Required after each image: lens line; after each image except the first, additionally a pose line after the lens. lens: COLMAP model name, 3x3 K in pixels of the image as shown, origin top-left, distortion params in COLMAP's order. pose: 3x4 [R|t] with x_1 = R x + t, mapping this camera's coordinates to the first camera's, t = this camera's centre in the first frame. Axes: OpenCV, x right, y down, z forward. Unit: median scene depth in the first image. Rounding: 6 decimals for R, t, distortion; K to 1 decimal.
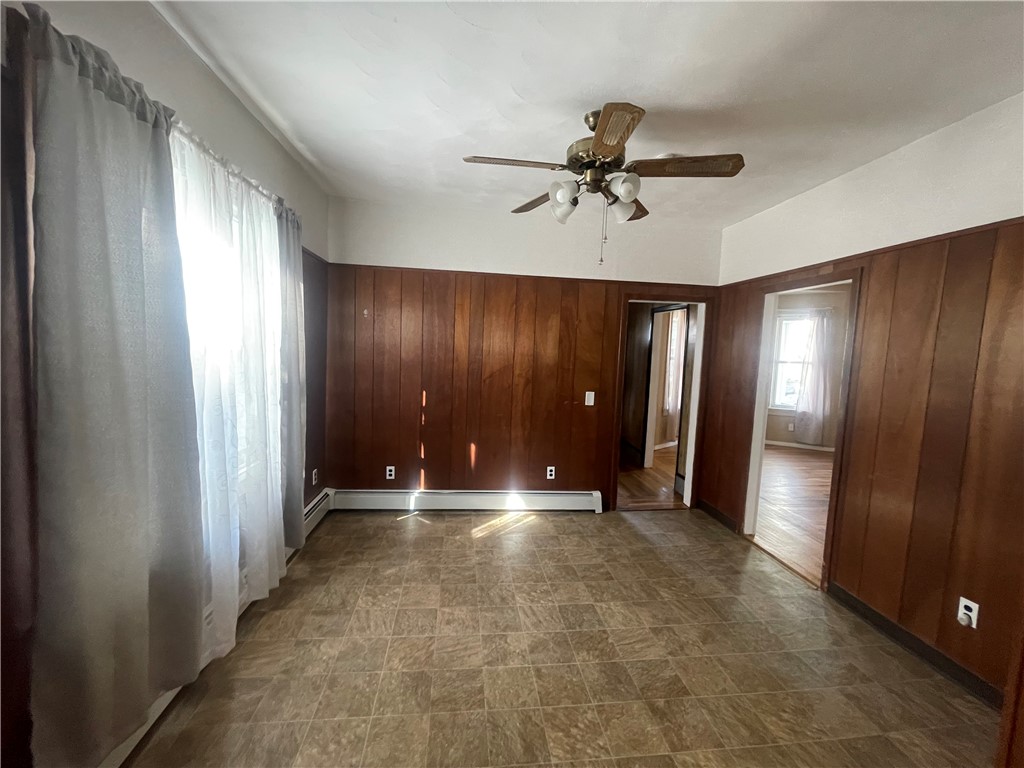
lens RADIAL K [[411.4, 0, 509.8], [0, 411.4, 382.9], [0, 0, 1]] dist [0.000073, -0.000114]
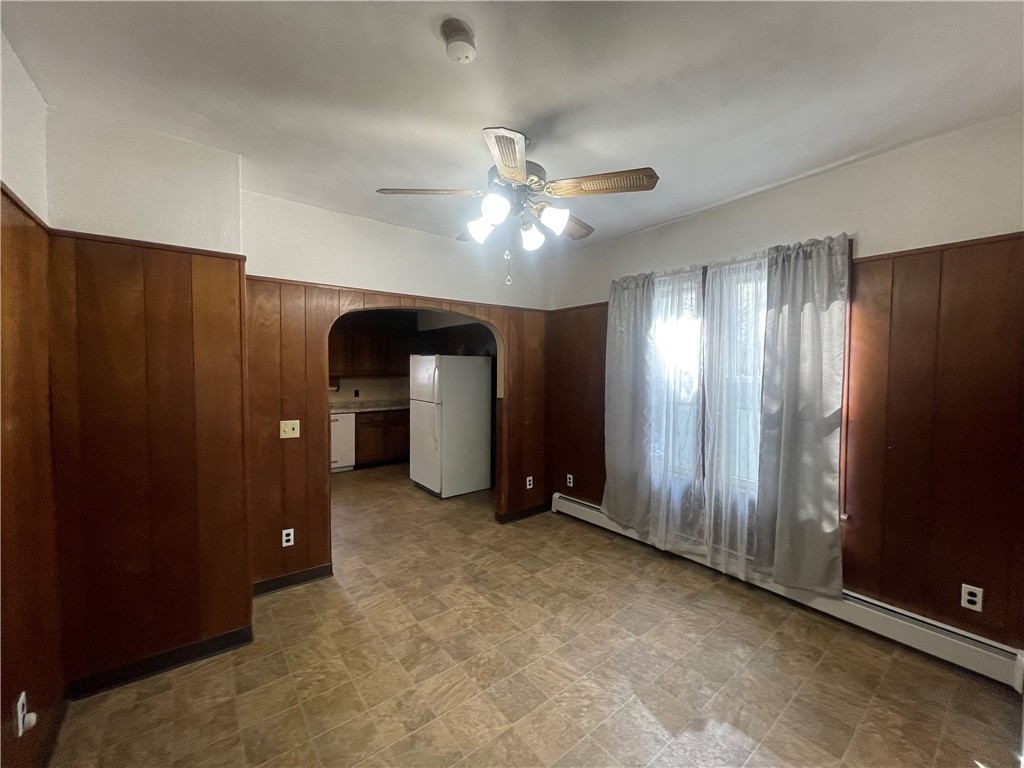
lens RADIAL K [[411.4, 0, 512.9], [0, 411.4, 385.8], [0, 0, 1]] dist [0.000073, -0.000114]
pose [[-0.851797, -0.018011, -0.523563, 0.713687], [-0.077493, 0.992746, 0.091923, -0.143527], [0.518110, 0.118872, -0.847014, 1.867144]]
